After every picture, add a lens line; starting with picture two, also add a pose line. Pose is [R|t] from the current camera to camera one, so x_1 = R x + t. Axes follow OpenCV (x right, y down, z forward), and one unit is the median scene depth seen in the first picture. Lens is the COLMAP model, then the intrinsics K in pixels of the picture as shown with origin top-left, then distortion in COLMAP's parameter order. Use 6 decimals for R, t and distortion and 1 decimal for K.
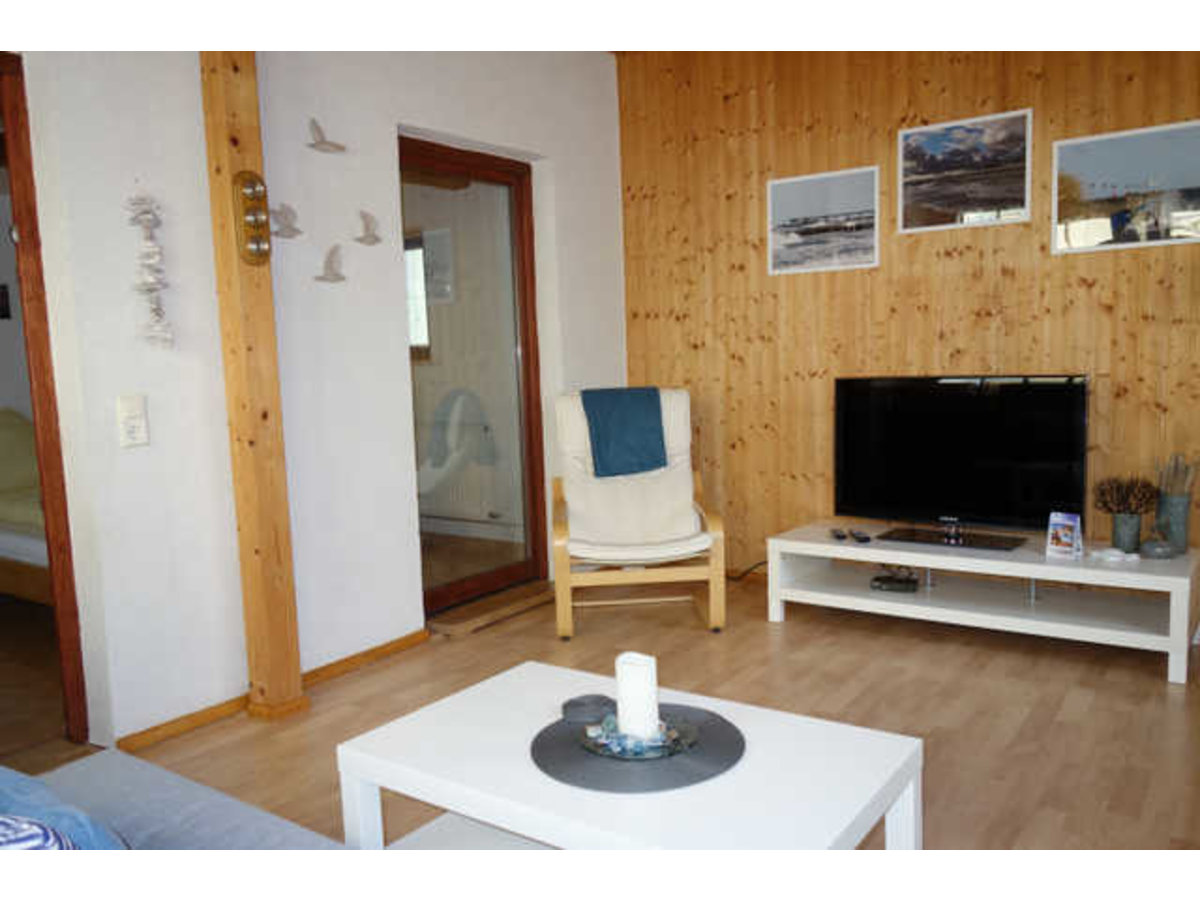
lens RADIAL K [[942.8, 0, 615.1], [0, 942.8, 448.6], [0, 0, 1]] dist [-0.000193, 0.007795]
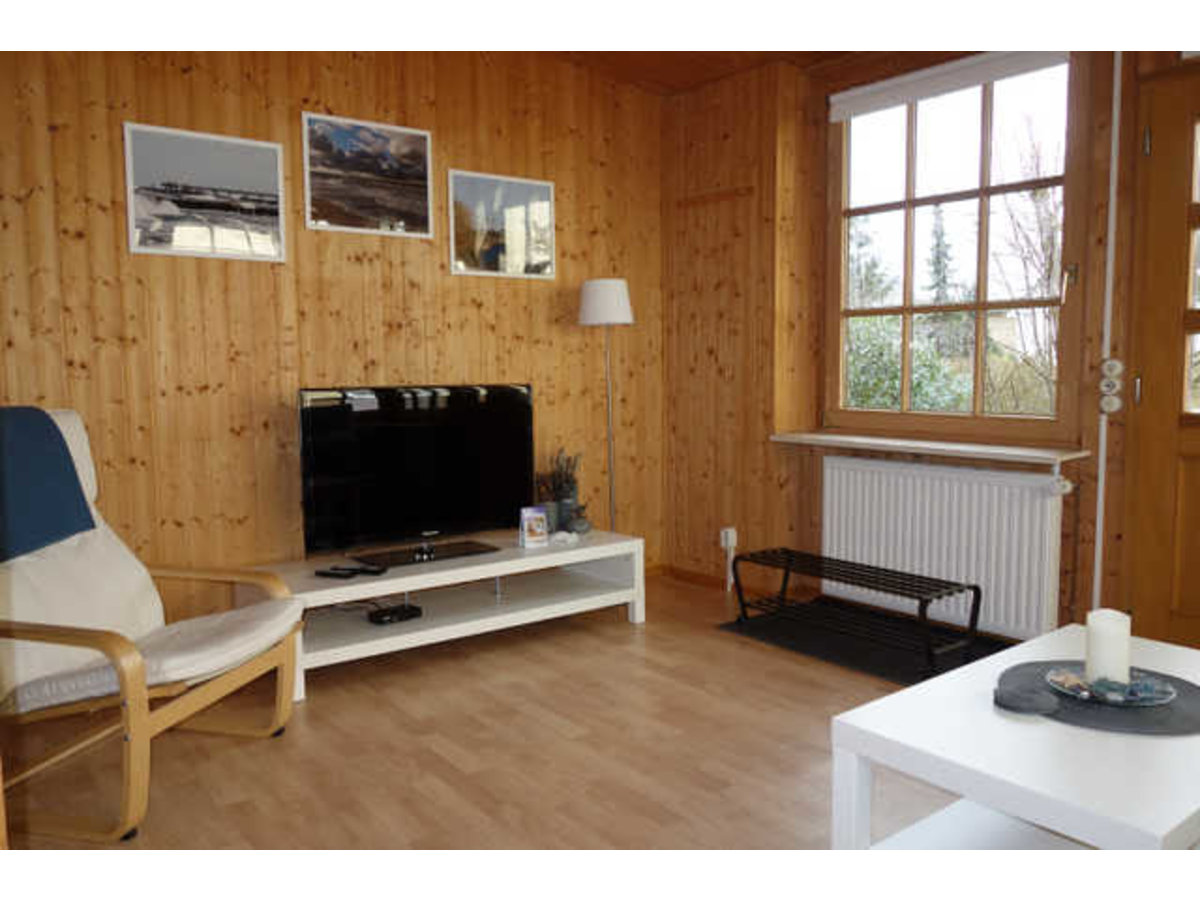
lens RADIAL K [[942.8, 0, 615.1], [0, 942.8, 448.6], [0, 0, 1]] dist [-0.000193, 0.007795]
pose [[0.292569, -0.042861, 0.955283, -0.485238], [0.108578, 0.994023, 0.011346, -0.001578], [-0.950060, 0.100403, 0.295474, 0.506422]]
